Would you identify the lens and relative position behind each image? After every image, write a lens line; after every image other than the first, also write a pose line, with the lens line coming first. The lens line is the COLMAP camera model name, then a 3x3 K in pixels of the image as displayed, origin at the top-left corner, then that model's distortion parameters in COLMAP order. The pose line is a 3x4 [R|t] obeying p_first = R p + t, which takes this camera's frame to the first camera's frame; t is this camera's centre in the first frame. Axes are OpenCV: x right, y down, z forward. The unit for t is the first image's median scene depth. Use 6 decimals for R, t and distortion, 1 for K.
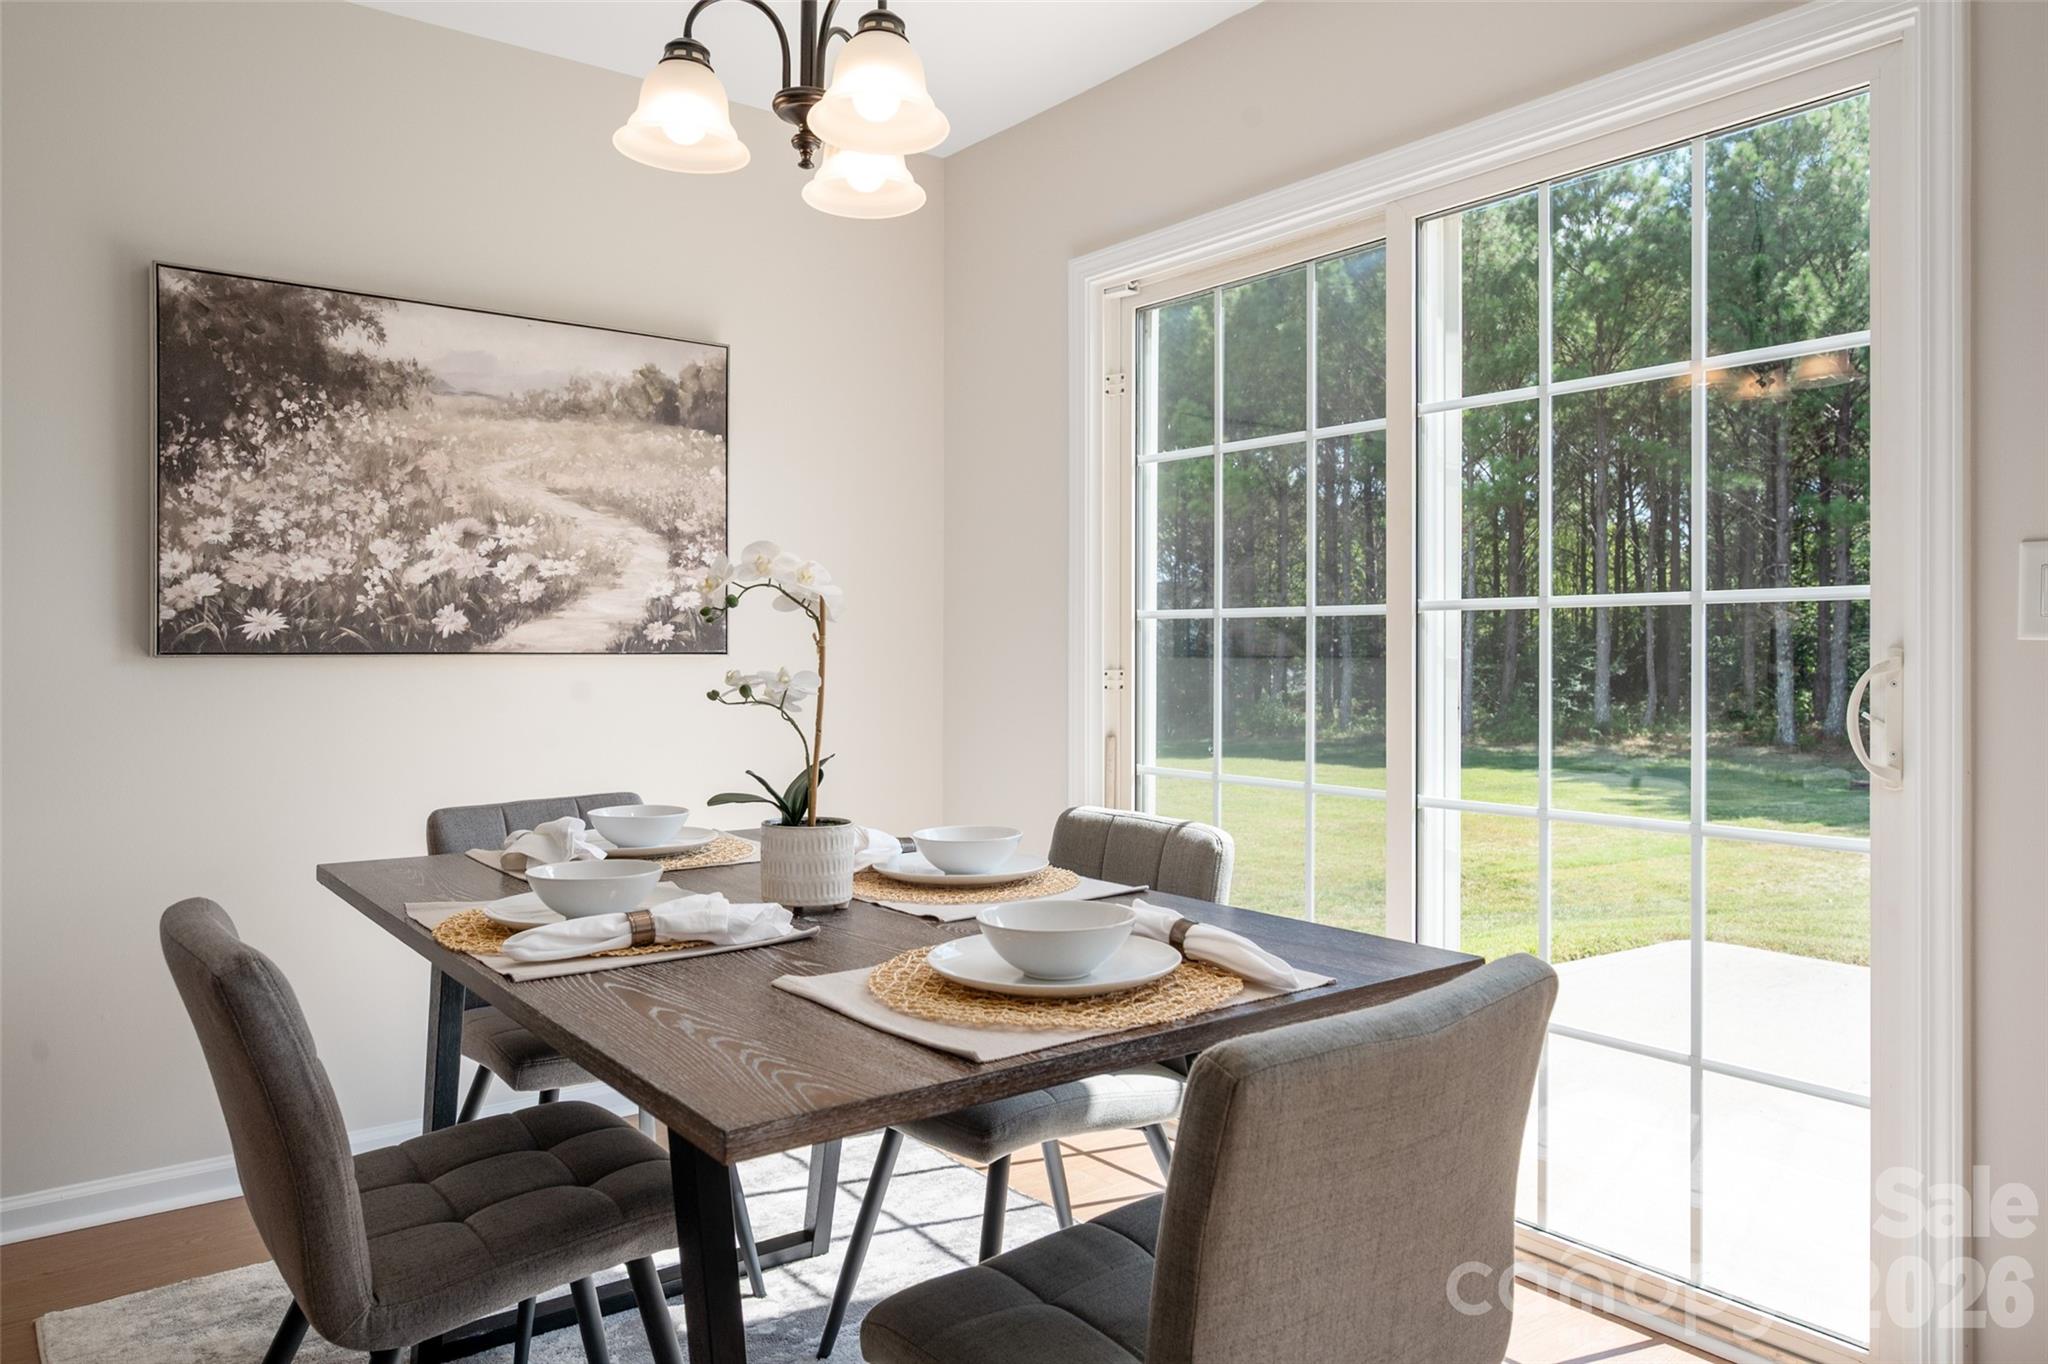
lens RADIAL K [[1379.5, 0, 1029.9], [0, 1379.5, 651.4], [0, 0, 1]] dist [-0.000737, 0.000829]
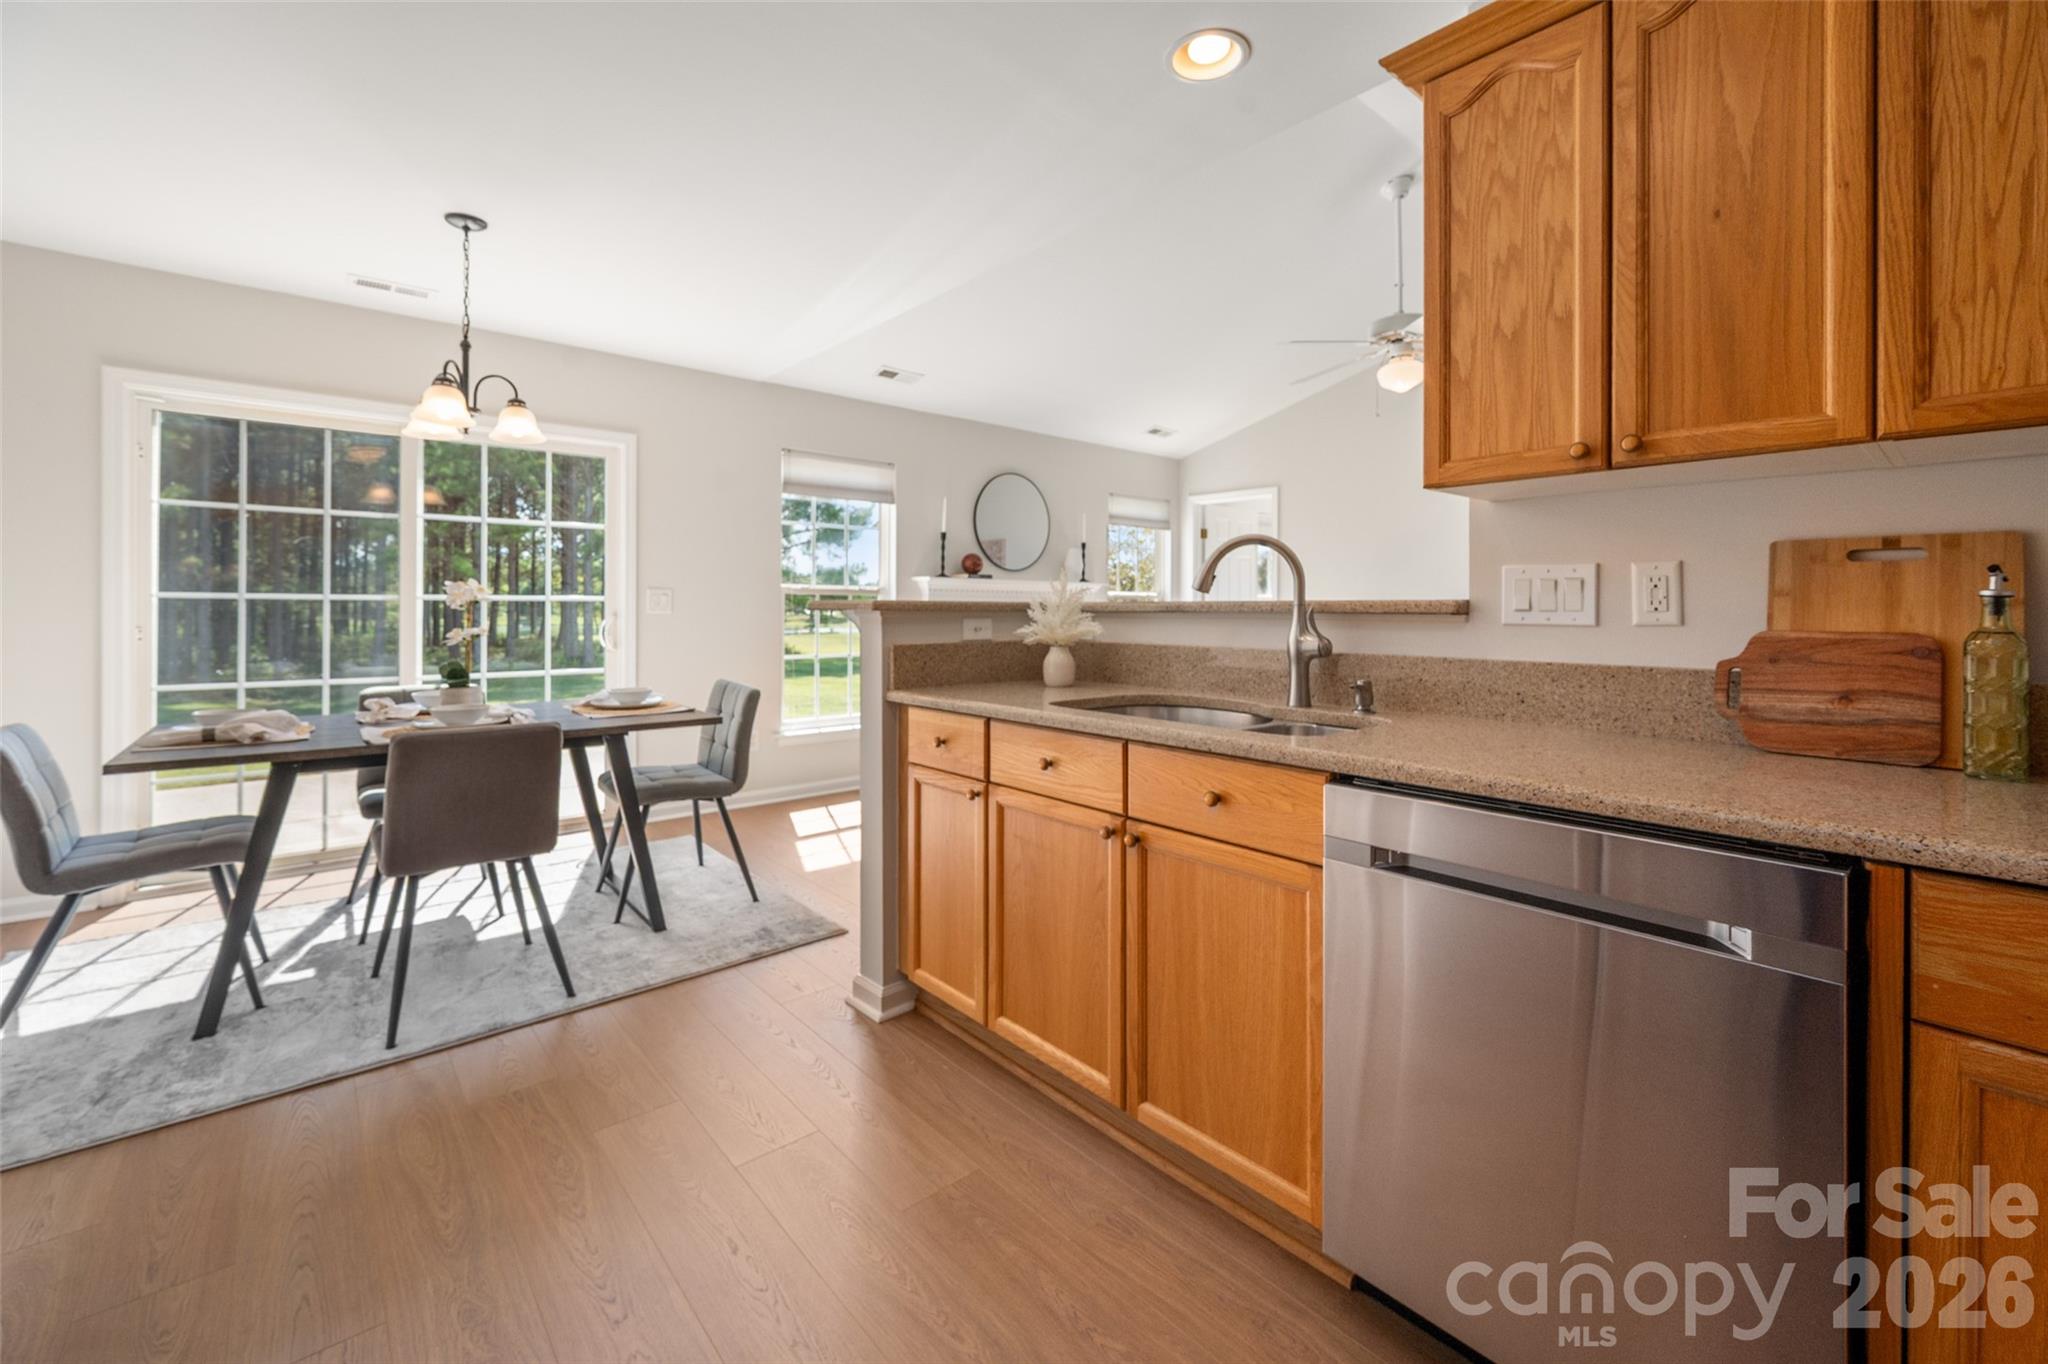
lens RADIAL K [[842.5, 0, 1025.3], [0, 842.5, 606.7], [0, 0, 1]] dist [-0.001692, -0.000319]
pose [[-0.056487, -0.001657, 0.998402, -1.090627], [-0.003315, 0.999993, 0.001472, -0.019557], [-0.998398, -0.003227, -0.056492, 0.019158]]
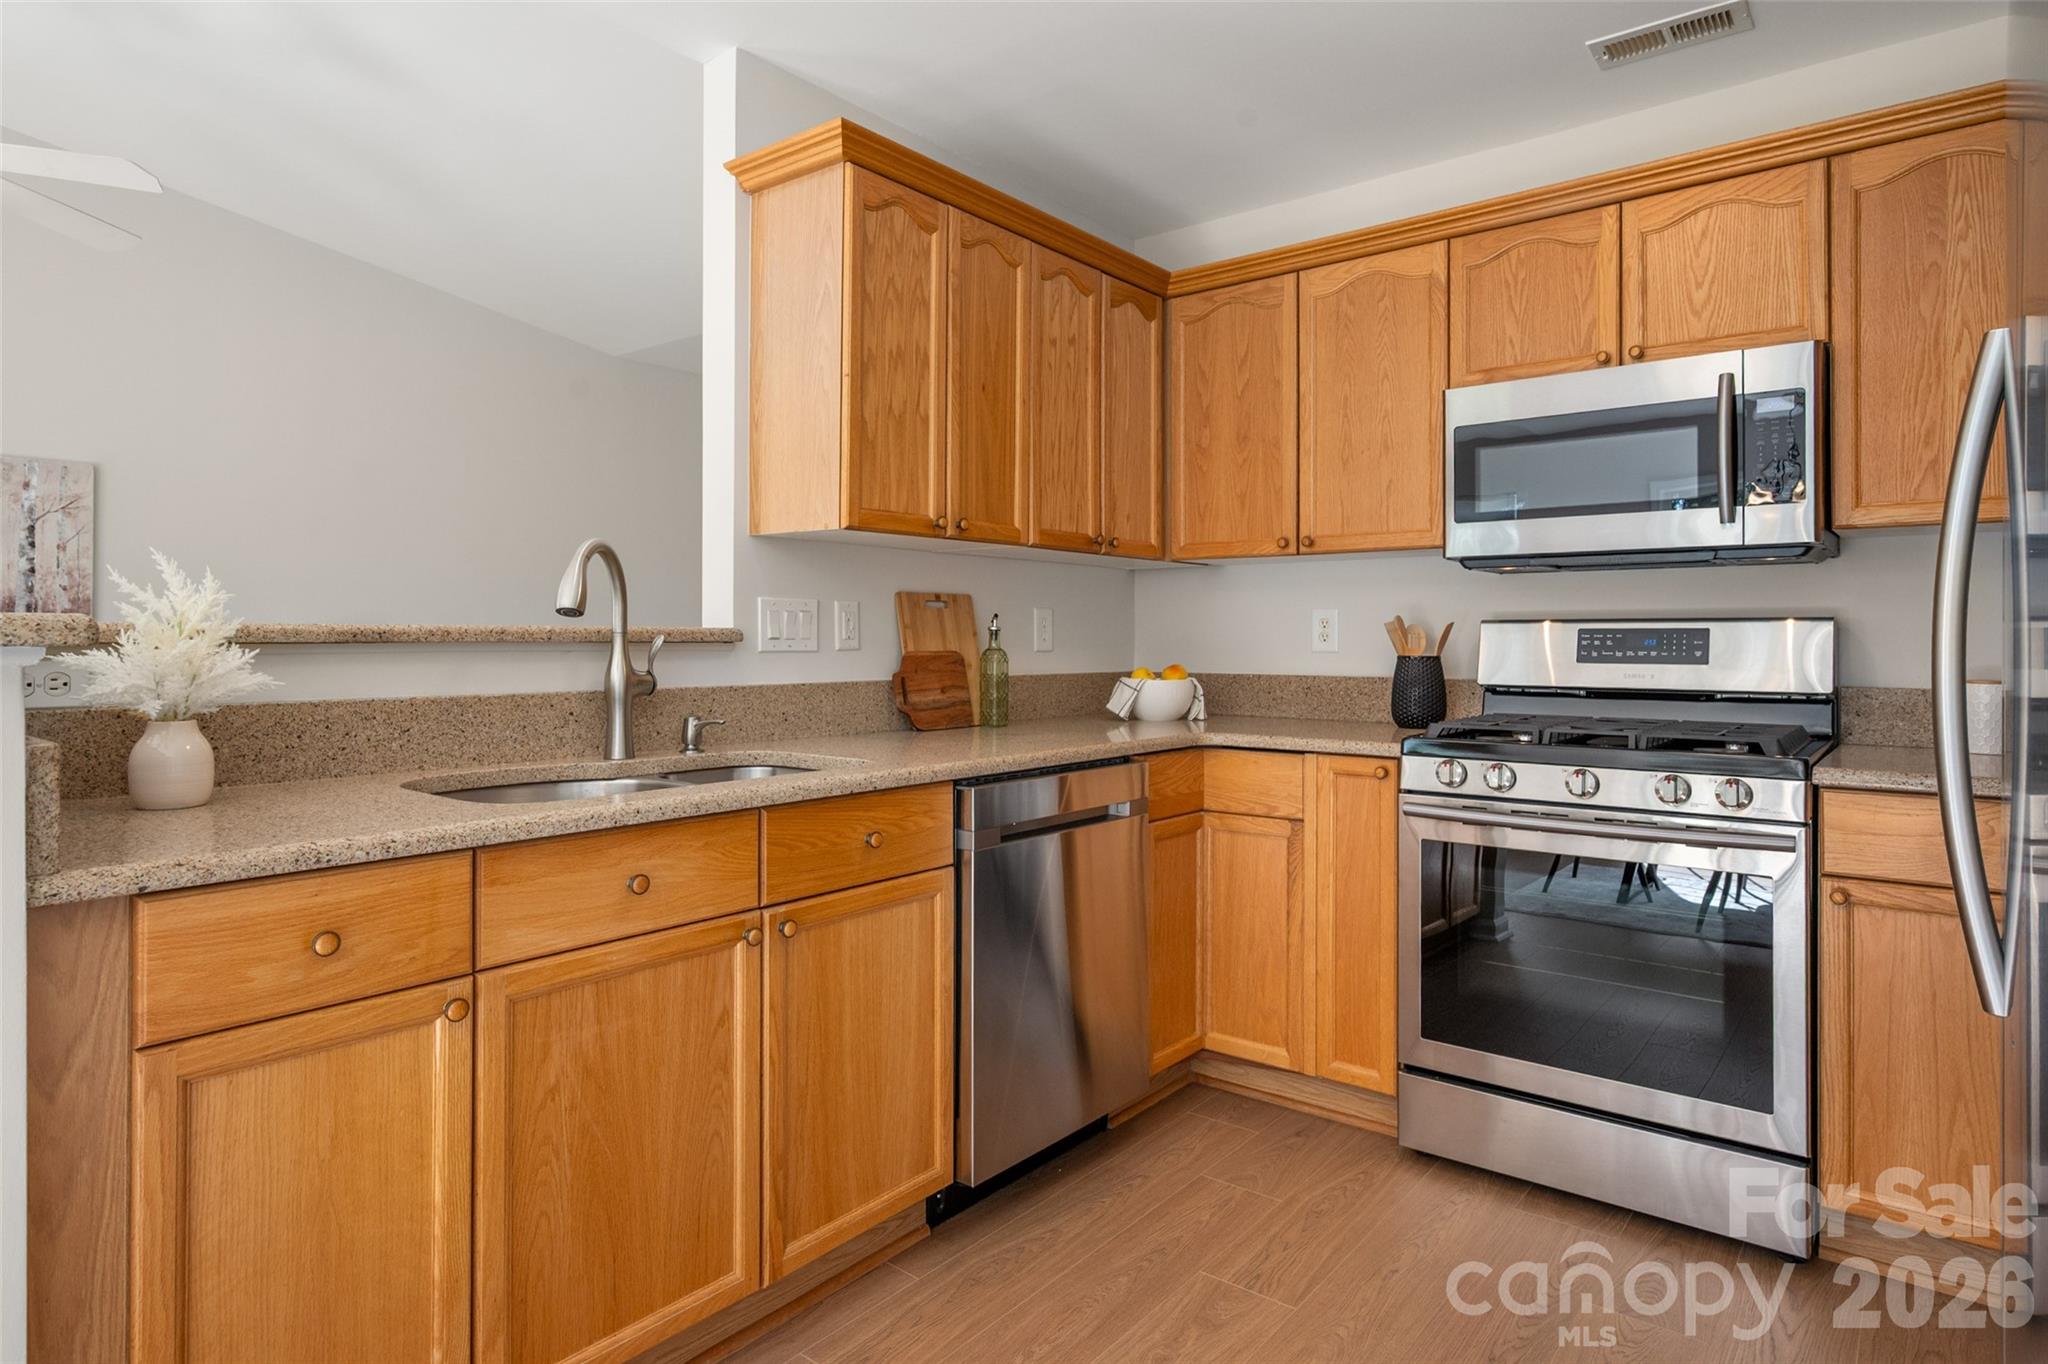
lens RADIAL K [[1155.4, 0, 1026.8], [0, 1155.4, 635.7], [0, 0, 1]] dist [-0.005099, -0.000512]
pose [[-0.970941, -0.005223, -0.239263, -0.509040], [-0.004950, 0.999986, -0.001744, -0.018710], [0.239269, -0.000509, -0.970953, 0.543066]]
